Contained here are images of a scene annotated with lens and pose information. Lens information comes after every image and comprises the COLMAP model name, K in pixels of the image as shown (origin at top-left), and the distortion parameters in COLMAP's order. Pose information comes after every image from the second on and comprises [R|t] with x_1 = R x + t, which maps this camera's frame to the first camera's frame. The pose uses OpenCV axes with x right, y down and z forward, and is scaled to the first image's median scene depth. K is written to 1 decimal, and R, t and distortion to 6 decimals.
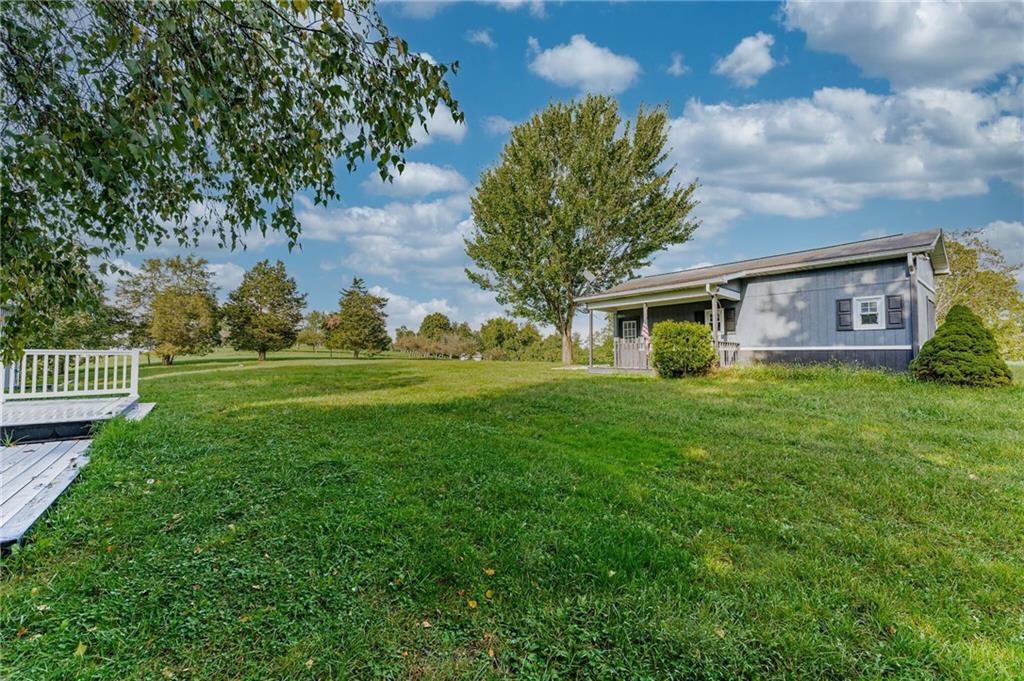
lens RADIAL K [[408.2, 0, 513.0], [0, 408.2, 341.9], [0, 0, 1]] dist [0.003486, -0.000196]
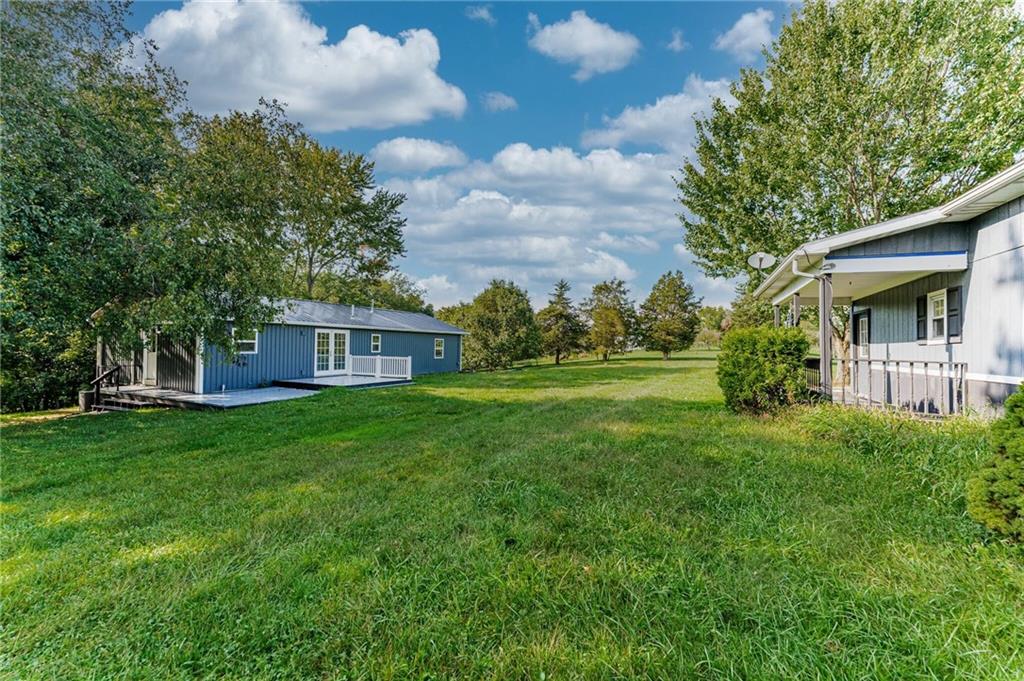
lens RADIAL K [[408.2, 0, 511.2], [0, 408.2, 337.4], [0, 0, 1]] dist [0.003486, -0.000196]
pose [[0.434309, -0.019421, -0.900555, 0.563870], [0.015986, 0.999776, -0.013851, -0.020553], [0.900622, -0.008380, 0.434522, 0.262257]]
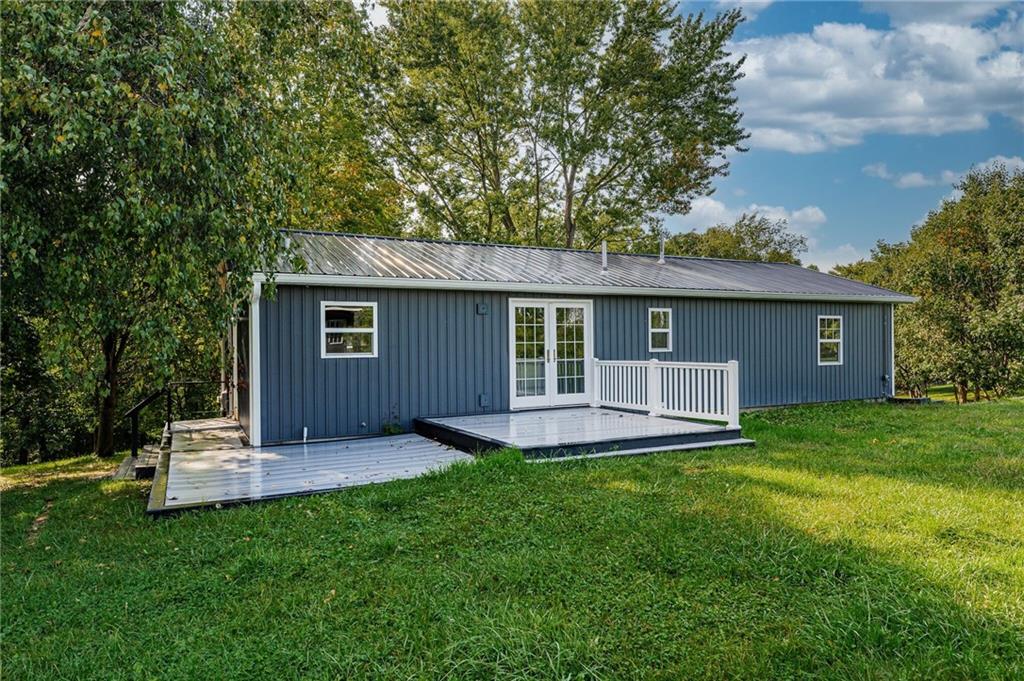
lens RADIAL K [[625.1, 0, 514.7], [0, 625.1, 349.2], [0, 0, 1]] dist [0.006728, -0.001443]
pose [[-0.194210, 0.002837, -0.980956, 0.106964], [0.040459, 0.999168, -0.005120, -0.006680], [0.980125, -0.040683, -0.194163, 0.394611]]
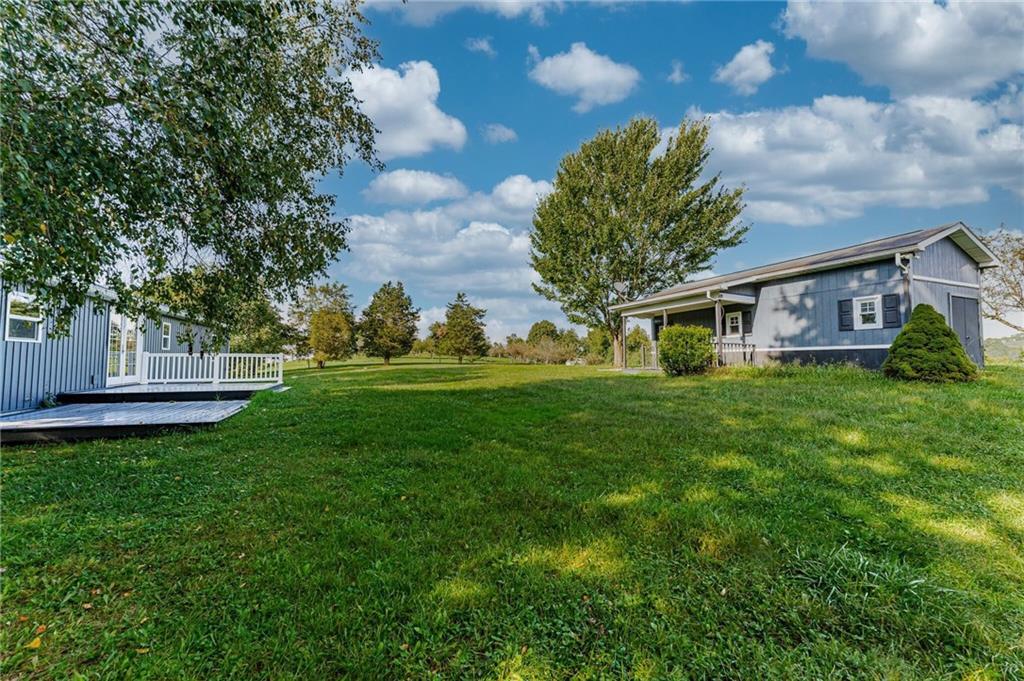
lens RADIAL K [[408.2, 0, 512.7], [0, 408.2, 338.9], [0, 0, 1]] dist [0.003486, -0.000196]
pose [[0.961278, -0.018659, -0.274948, 0.184244], [0.012293, 0.999615, -0.024856, 0.005586], [0.275306, 0.020513, 0.961138, -0.137520]]
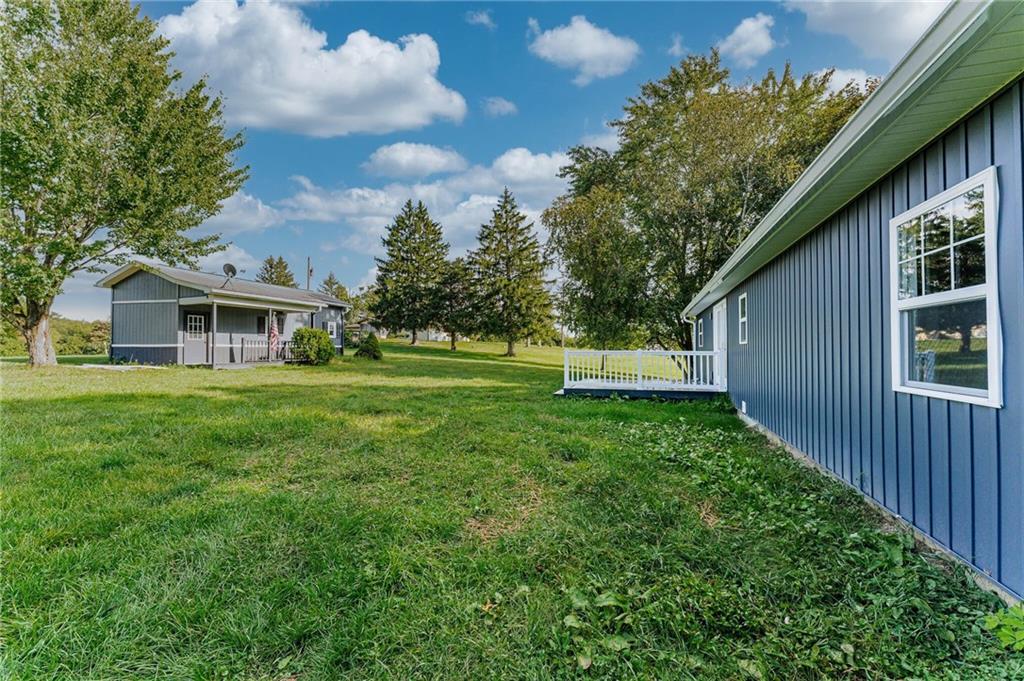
lens RADIAL K [[408.2, 0, 508.9], [0, 408.2, 340.3], [0, 0, 1]] dist [0.003486, -0.000196]
pose [[-0.538294, 0.012088, 0.842671, -0.875009], [-0.032732, 0.998843, -0.035237, 0.016970], [-0.842121, -0.046550, -0.537275, 0.842225]]
